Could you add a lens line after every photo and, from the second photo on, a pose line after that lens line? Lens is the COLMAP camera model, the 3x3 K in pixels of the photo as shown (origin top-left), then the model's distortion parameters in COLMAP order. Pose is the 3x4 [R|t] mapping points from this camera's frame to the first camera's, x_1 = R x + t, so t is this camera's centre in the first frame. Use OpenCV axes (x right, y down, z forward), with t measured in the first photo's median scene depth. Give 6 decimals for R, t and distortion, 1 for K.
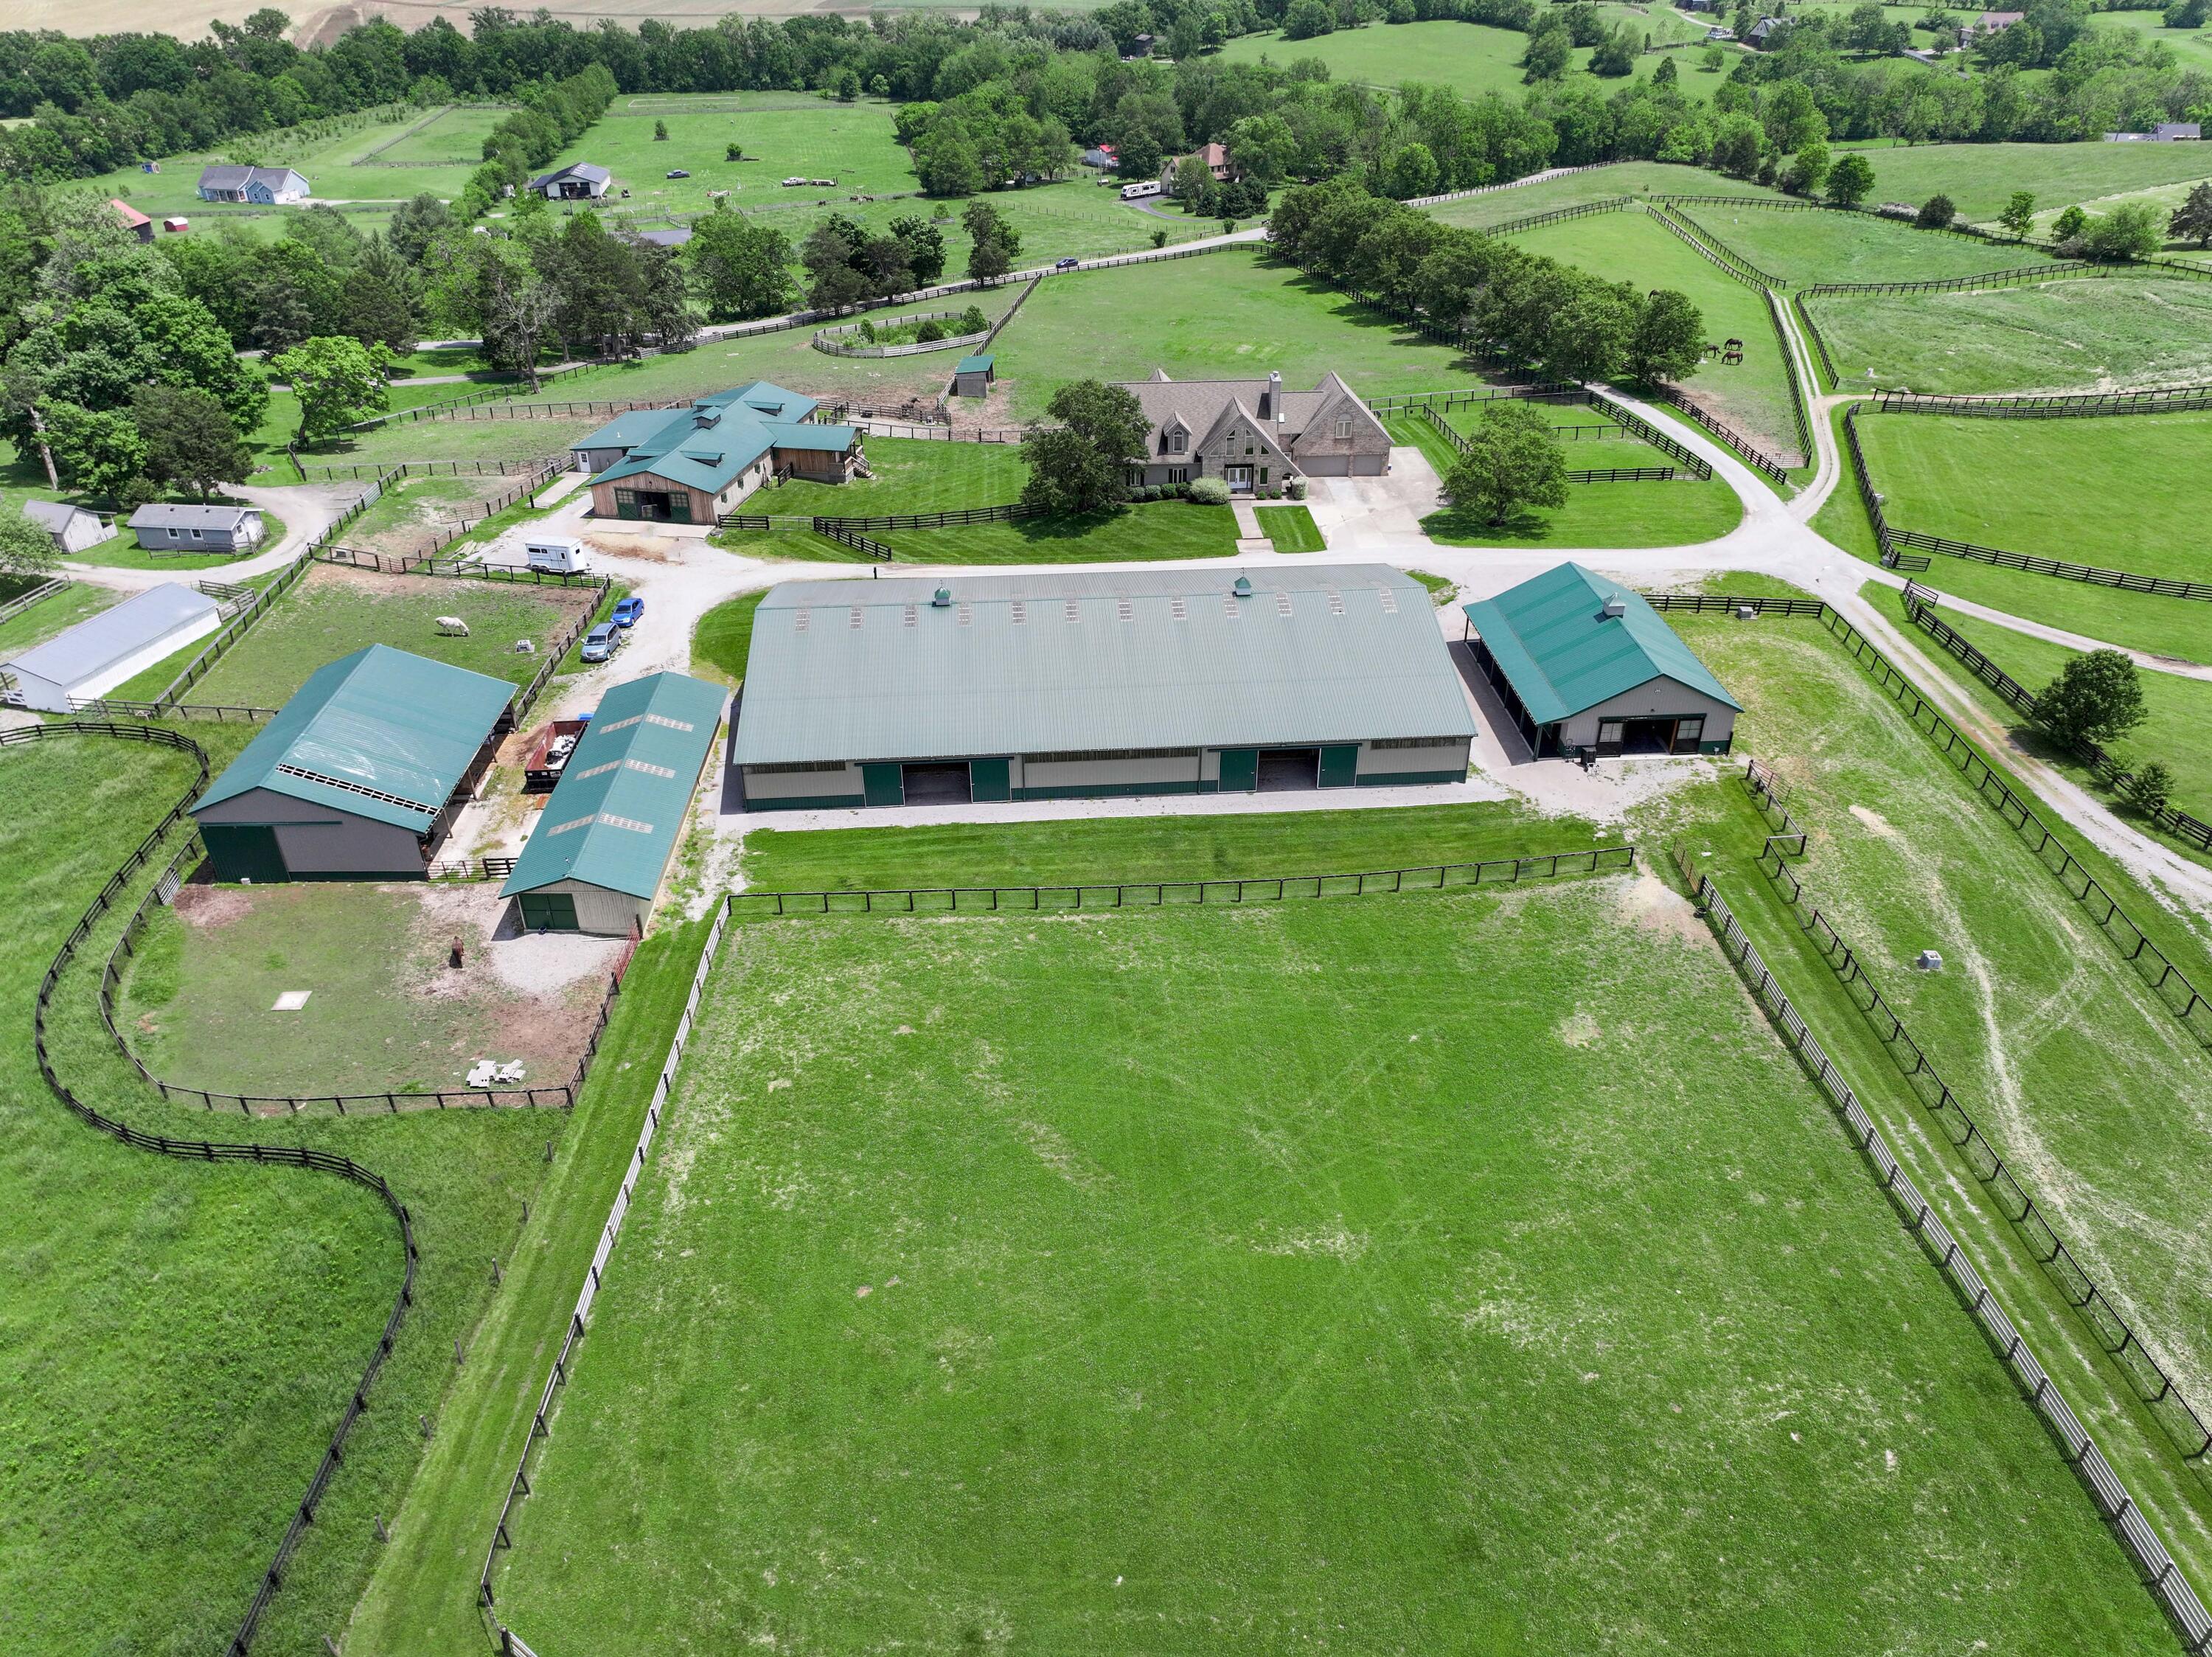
lens RADIAL K [[1543.1, 0, 1111.1], [0, 1543.1, 818.1], [0, 0, 1]] dist [0.013593, 0.004620]
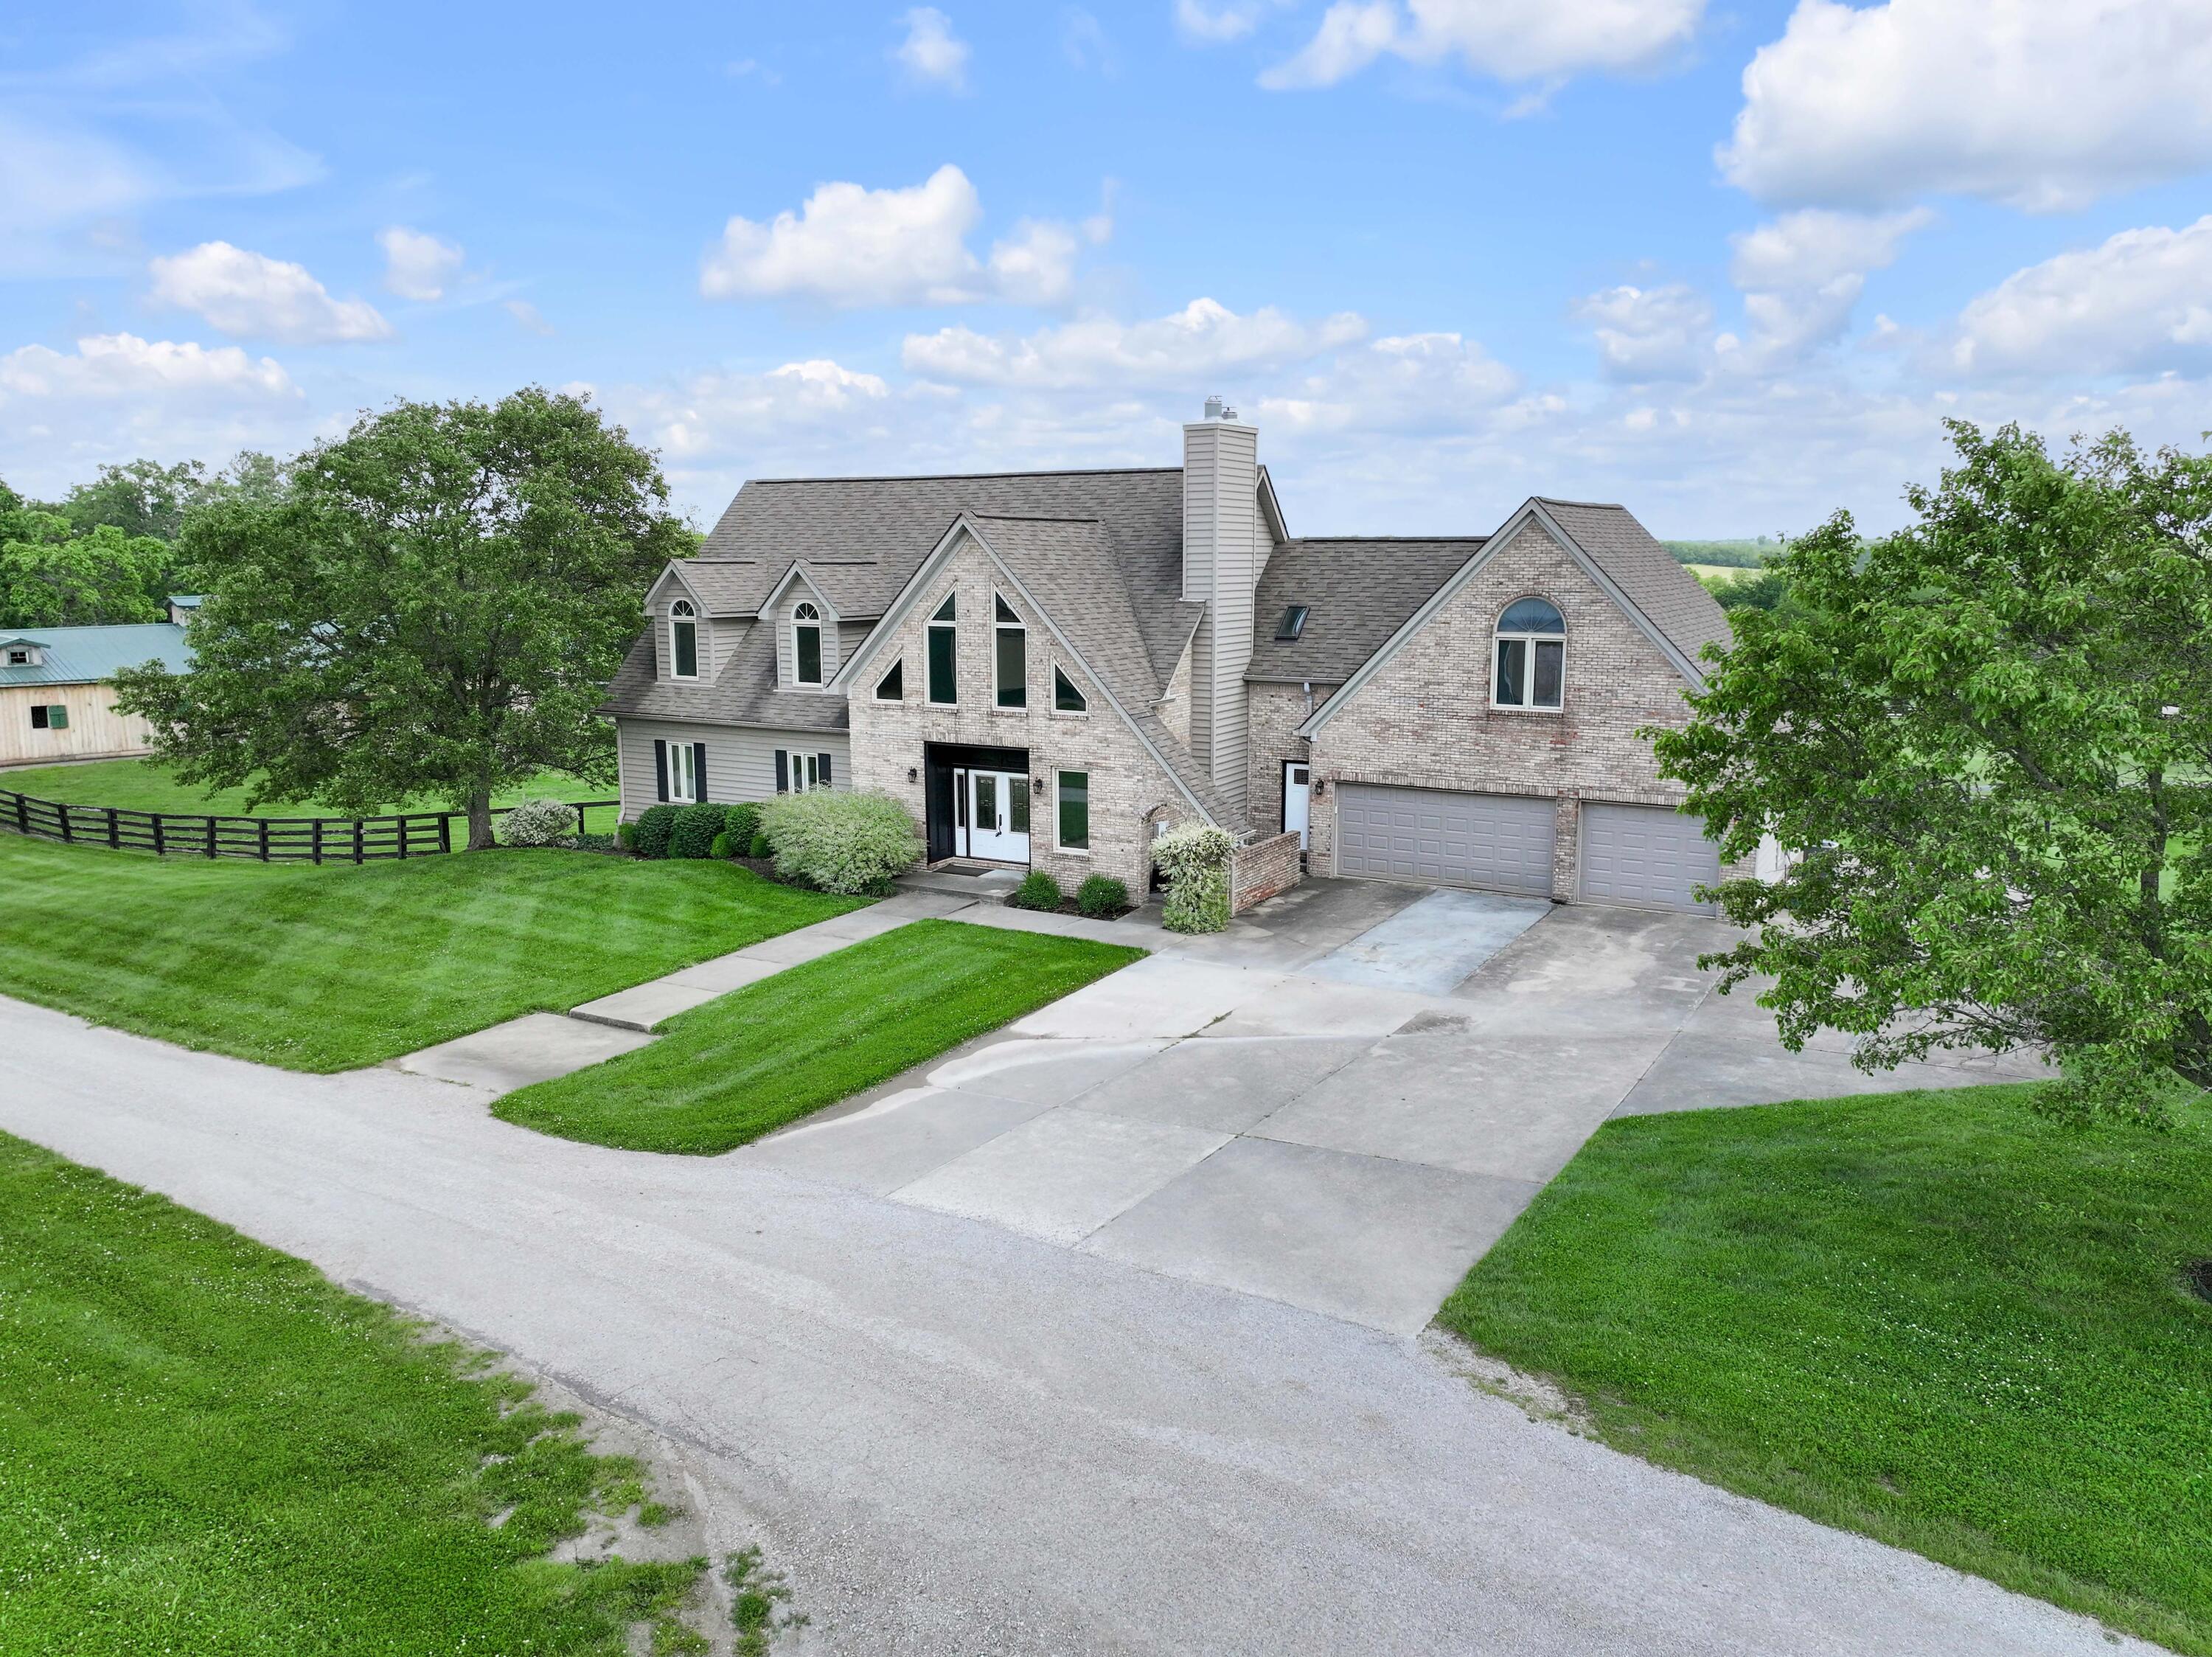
lens RADIAL K [[1543.1, 0, 1111.7], [0, 1543.1, 824.4], [0, 0, 1]] dist [0.013593, 0.004620]
pose [[0.837493, 0.103417, -0.536573, 0.242505], [-0.291294, 0.915273, -0.278250, -0.175213], [0.462335, 0.389332, 0.796660, 0.905657]]
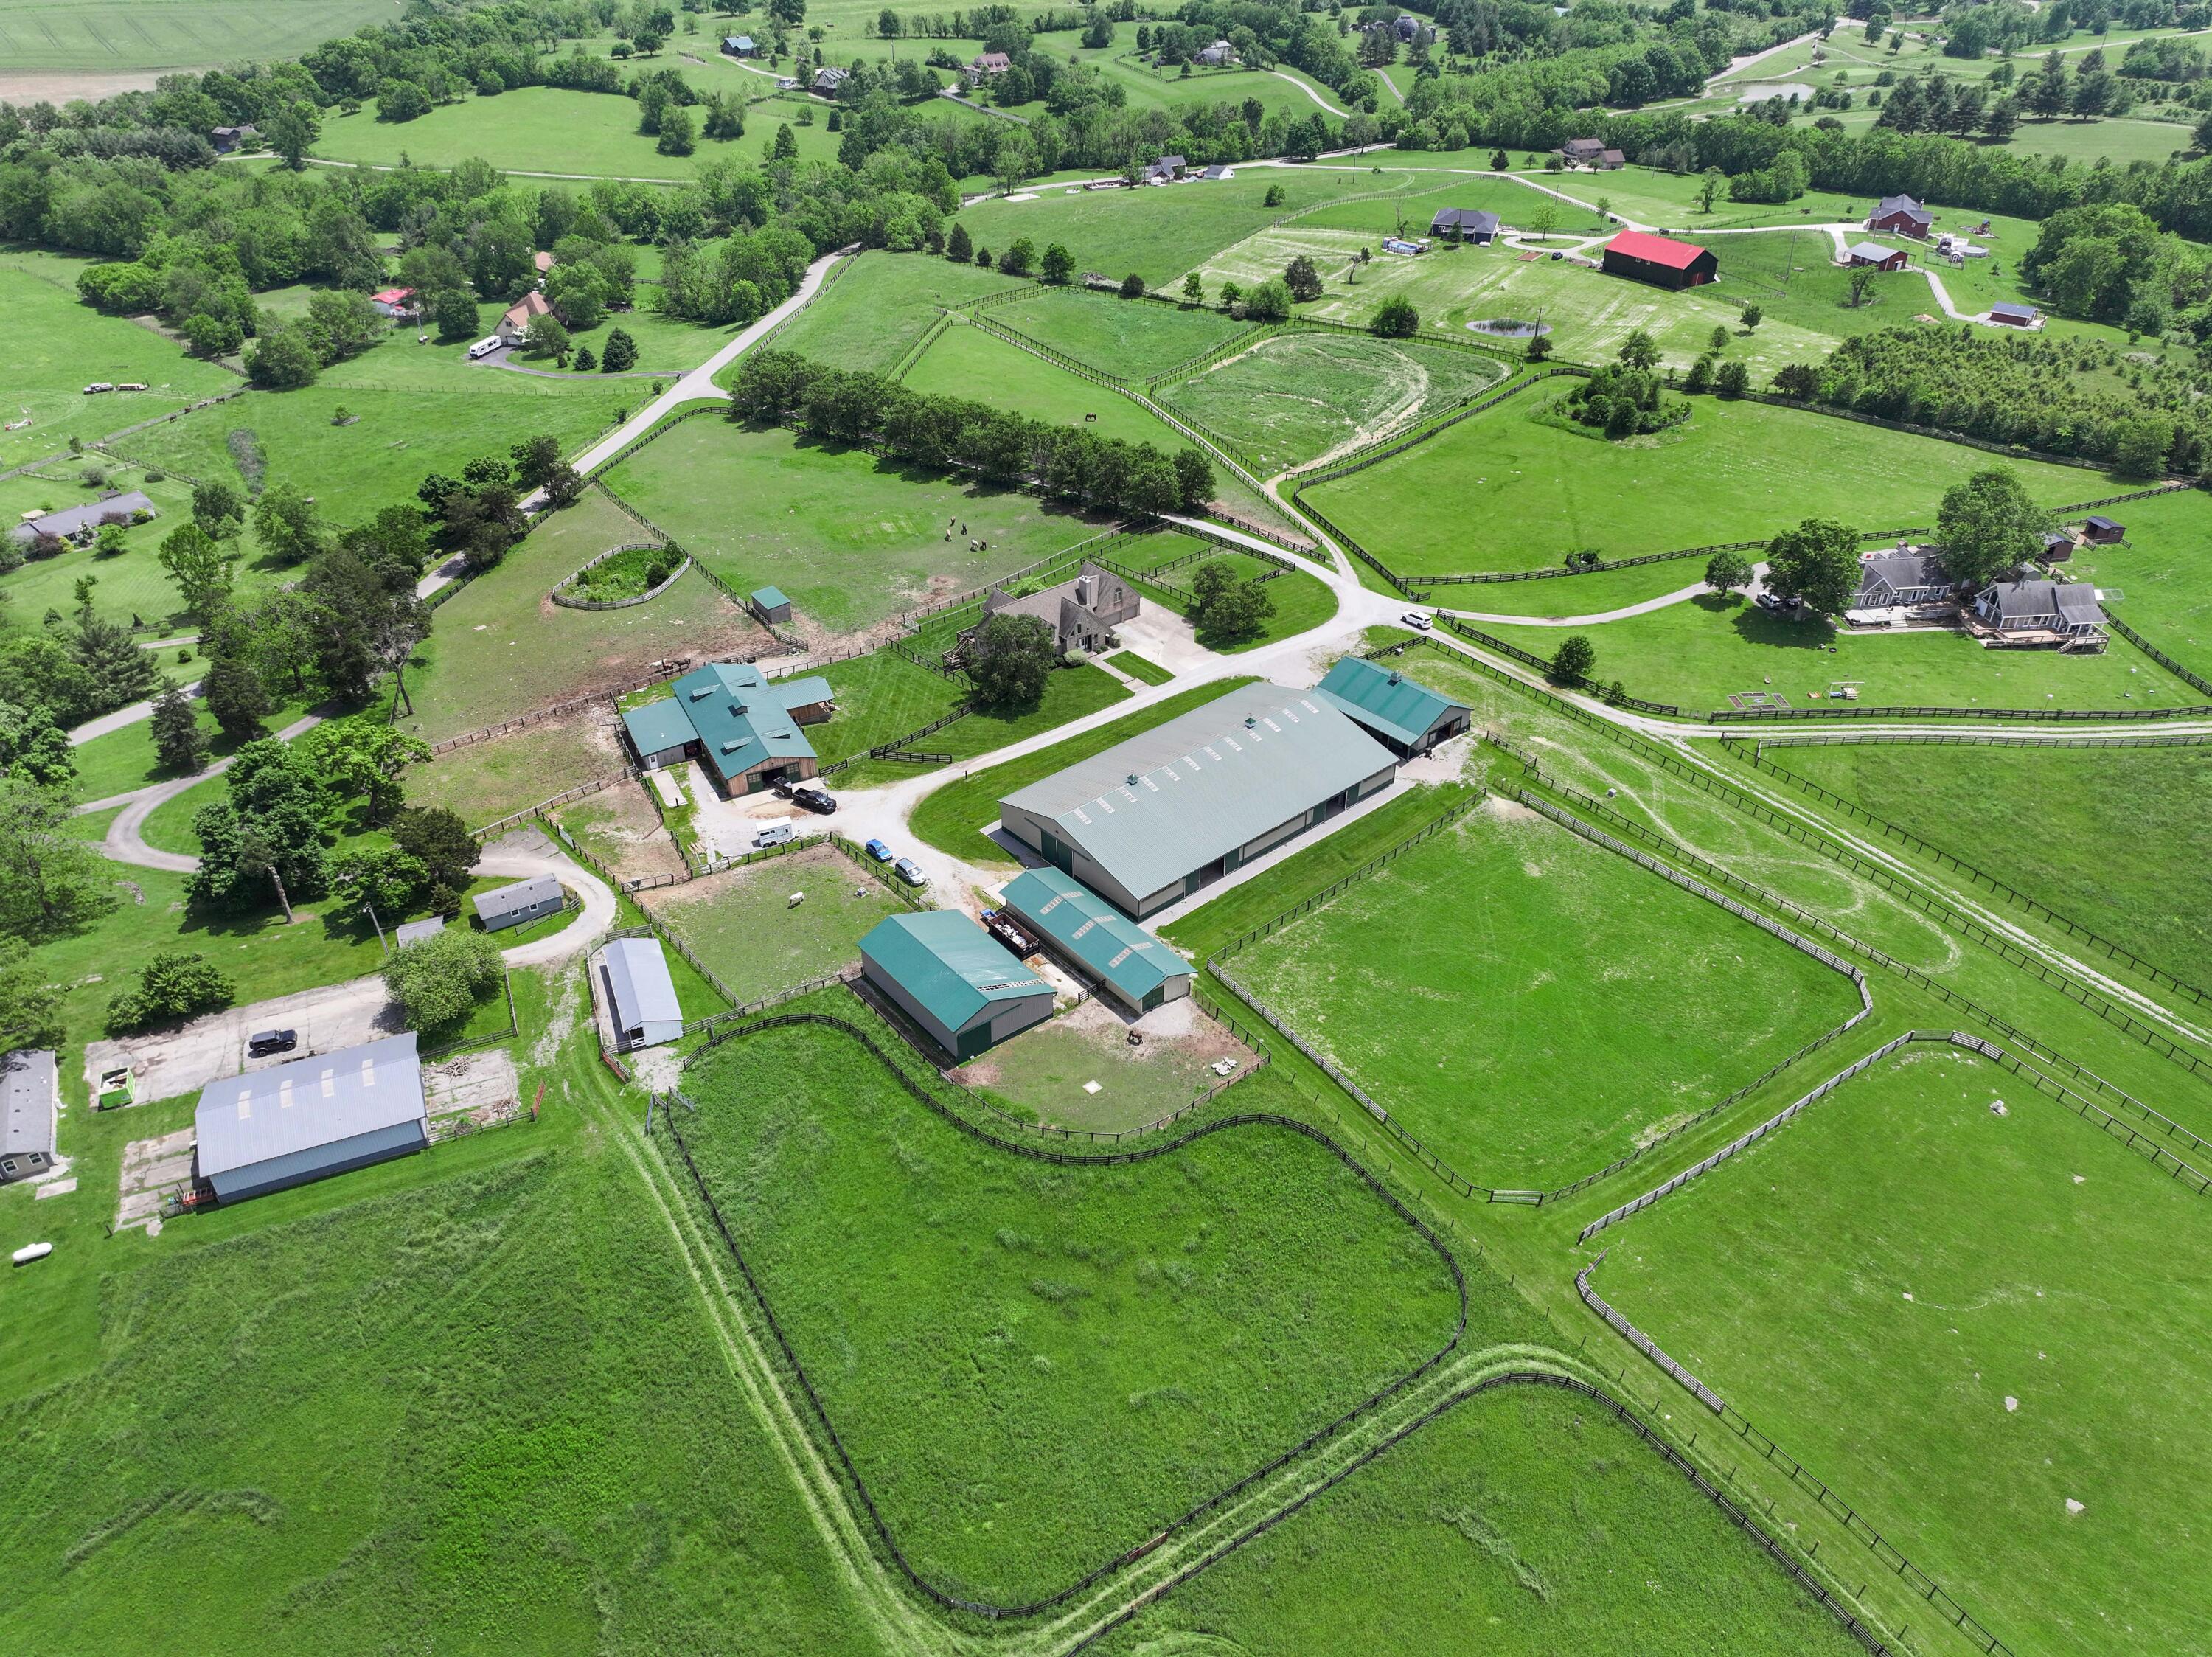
lens RADIAL K [[1543.1, 0, 1102.3], [0, 1543.1, 824.8], [0, 0, 1]] dist [0.013593, 0.004620]
pose [[0.801596, -0.337282, 0.493645, -0.834616], [0.315961, 0.939942, 0.129145, -0.268417], [-0.507556, 0.052451, 0.860021, -0.425935]]
